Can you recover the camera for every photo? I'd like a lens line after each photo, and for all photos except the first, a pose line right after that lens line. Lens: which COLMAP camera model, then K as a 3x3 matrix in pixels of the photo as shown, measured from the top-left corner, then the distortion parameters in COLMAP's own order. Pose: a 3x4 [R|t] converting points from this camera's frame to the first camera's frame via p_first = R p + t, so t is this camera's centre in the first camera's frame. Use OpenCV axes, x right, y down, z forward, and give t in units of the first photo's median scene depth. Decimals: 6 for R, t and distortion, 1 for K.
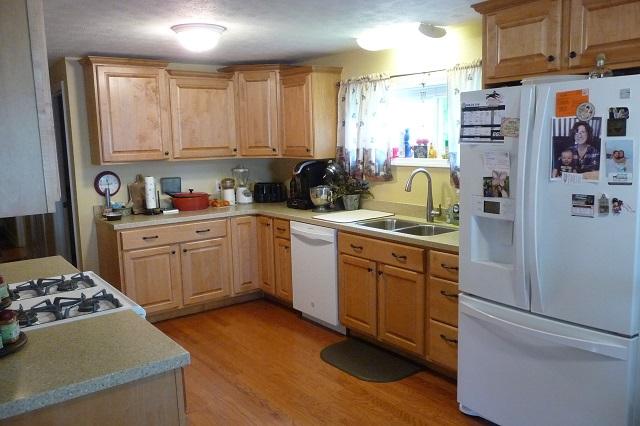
lens RADIAL K [[532.5, 0, 320.0], [0, 532.5, 213.0], [0, 0, 1]] dist [-0.031221, 0.003650]
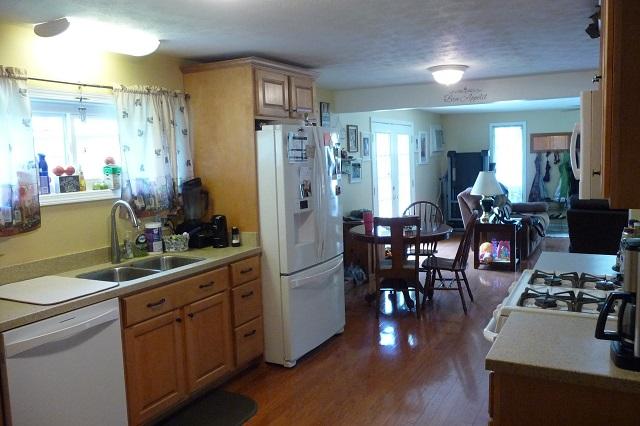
lens RADIAL K [[532.5, 0, 320.0], [0, 532.5, 213.0], [0, 0, 1]] dist [-0.031221, 0.003650]
pose [[-0.429252, -0.058881, 0.901263, -0.801924], [0.166539, 0.975602, 0.143056, -0.149394], [-0.887698, 0.211503, -0.408973, 1.214773]]
